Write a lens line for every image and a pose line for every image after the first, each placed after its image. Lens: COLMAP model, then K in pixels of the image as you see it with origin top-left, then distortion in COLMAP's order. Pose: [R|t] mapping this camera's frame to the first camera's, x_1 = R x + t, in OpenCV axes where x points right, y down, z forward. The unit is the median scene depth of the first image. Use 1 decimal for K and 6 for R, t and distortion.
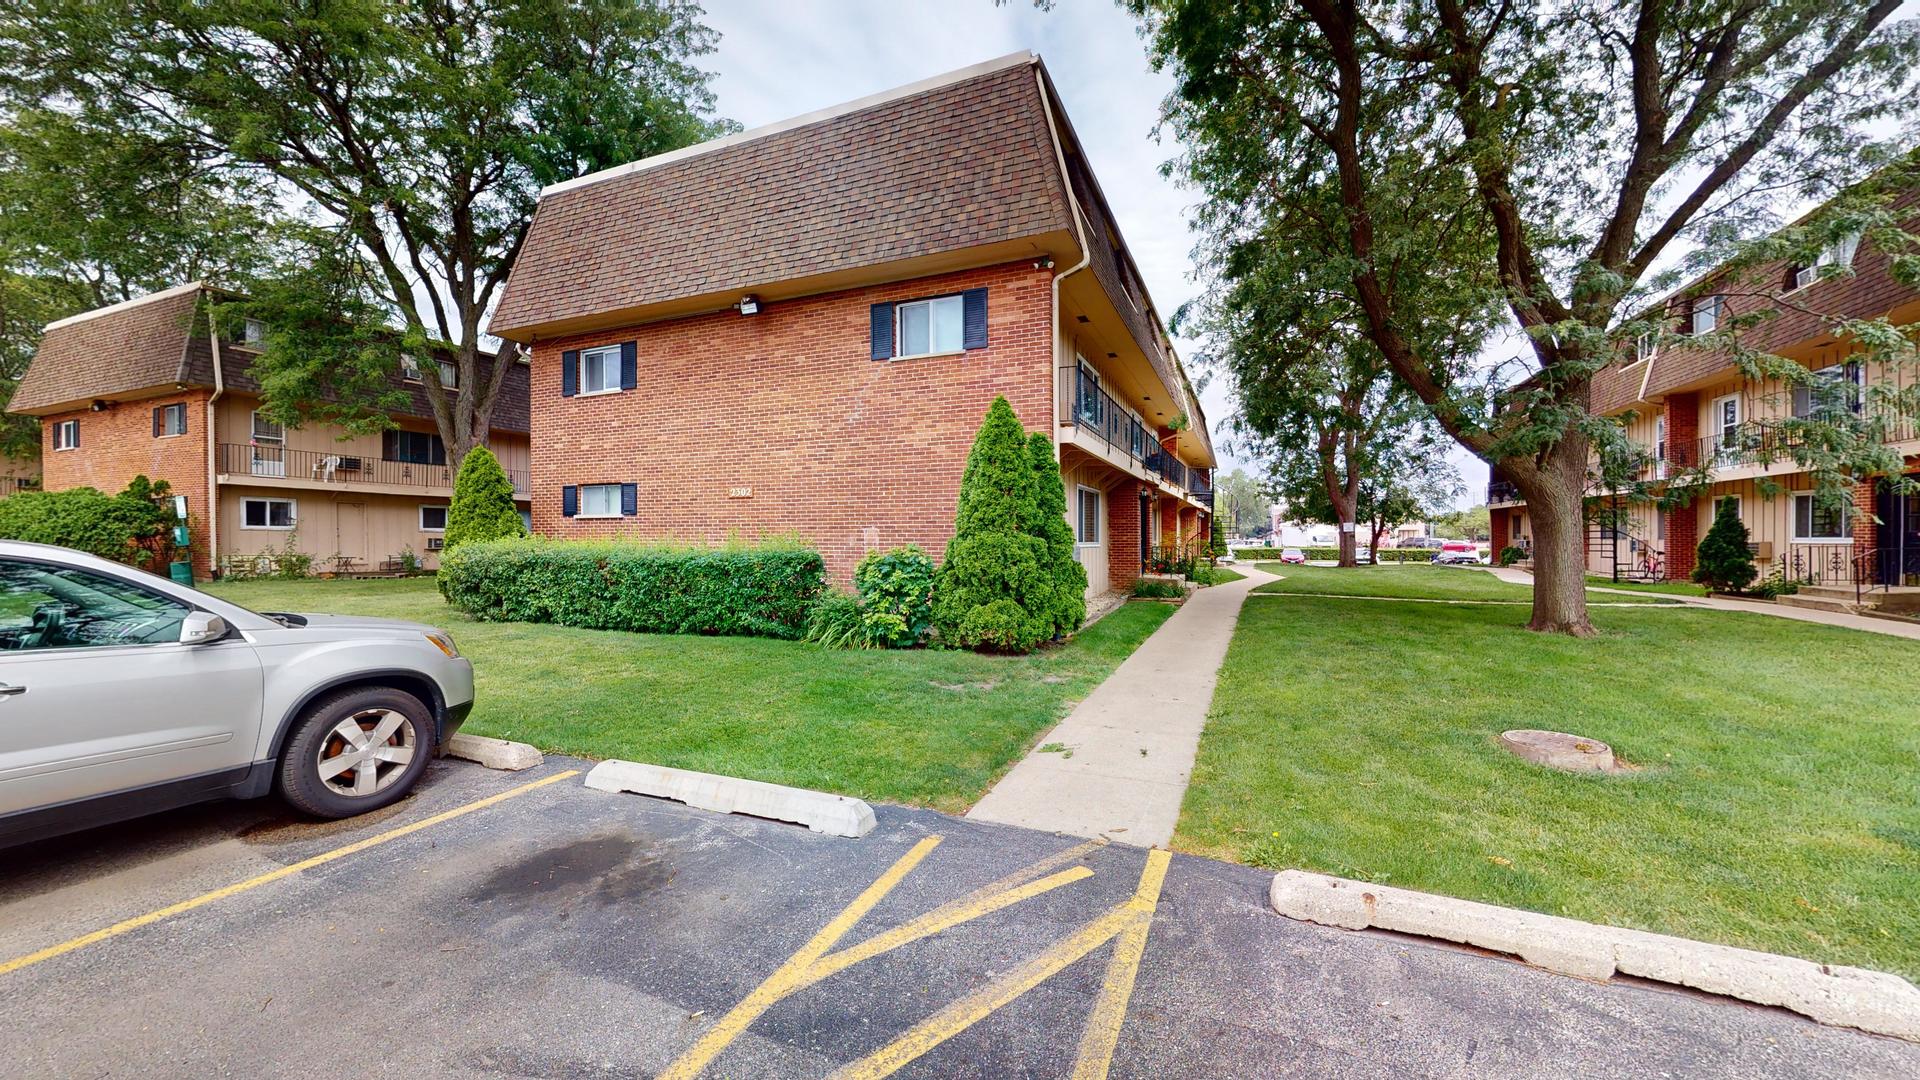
lens RADIAL K [[710.2, 0, 961.6], [0, 710.2, 542.9], [0, 0, 1]] dist [-0.000751, -0.000016]
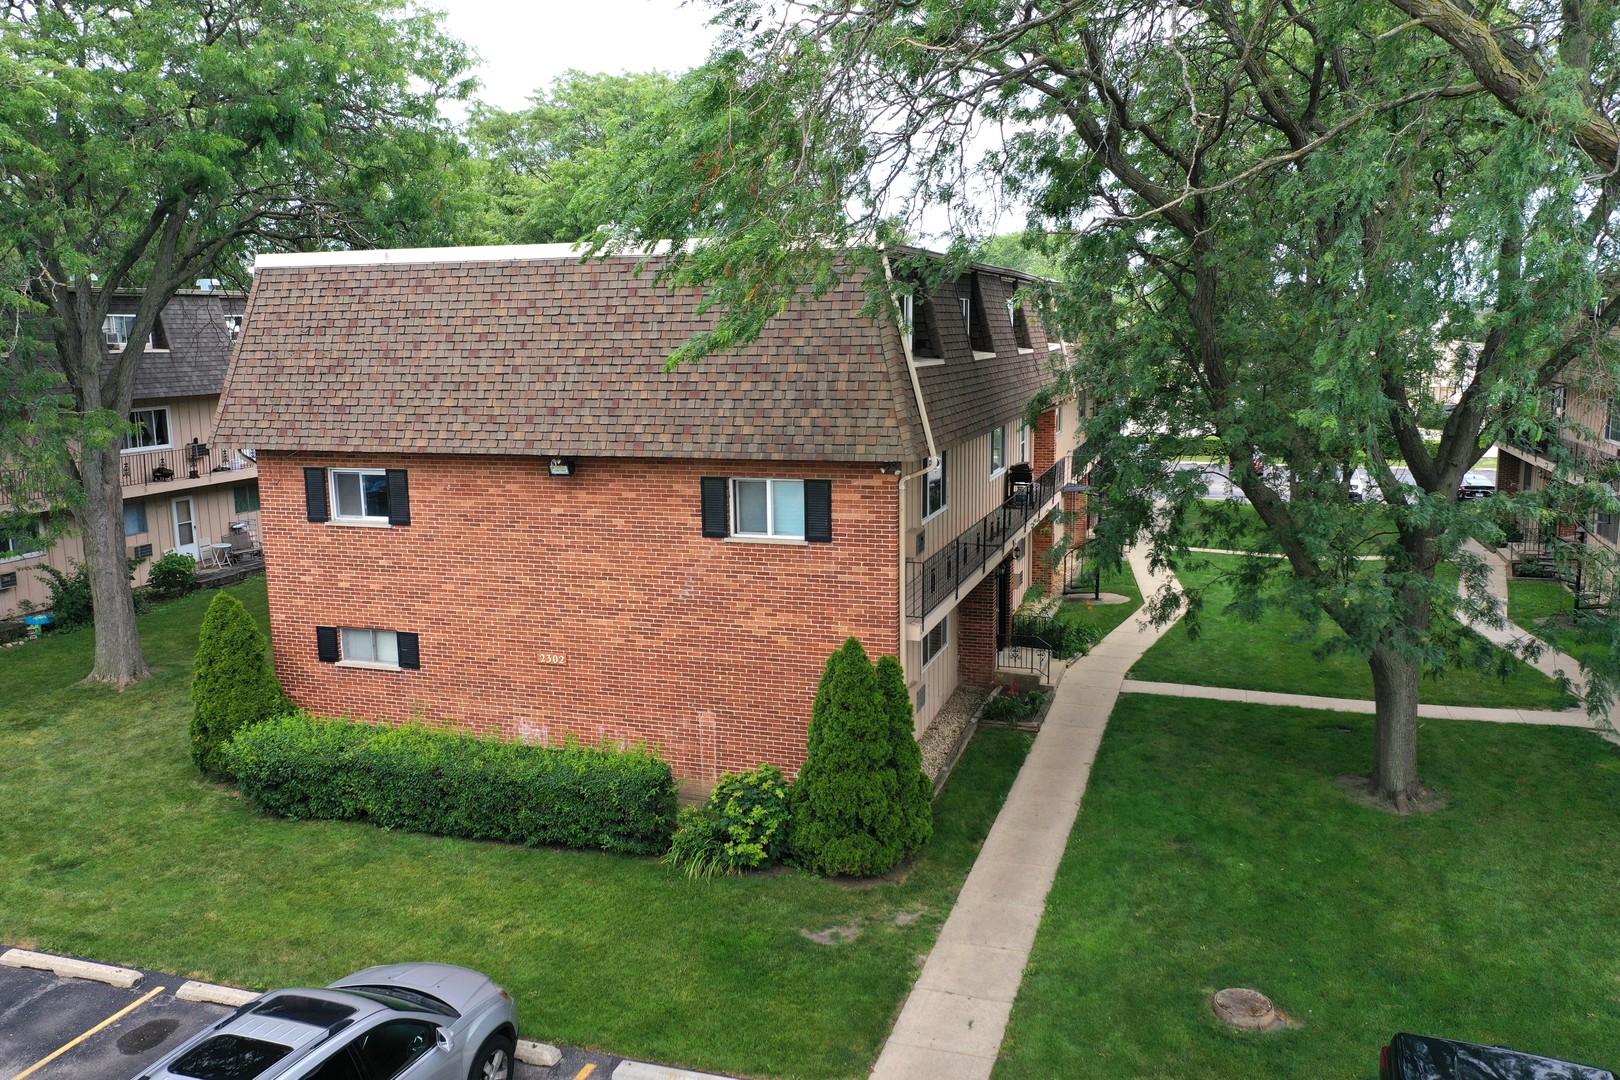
lens RADIAL K [[1297.4, 0, 810.0], [0, 1297.4, 540.0], [0, 0, 1]] dist [-0.001792, -0.002096]
pose [[0.996225, -0.024585, 0.083249, -0.132745], [0.009974, 0.985123, 0.171558, -0.557002], [-0.086228, -0.170080, 0.981650, -0.687800]]
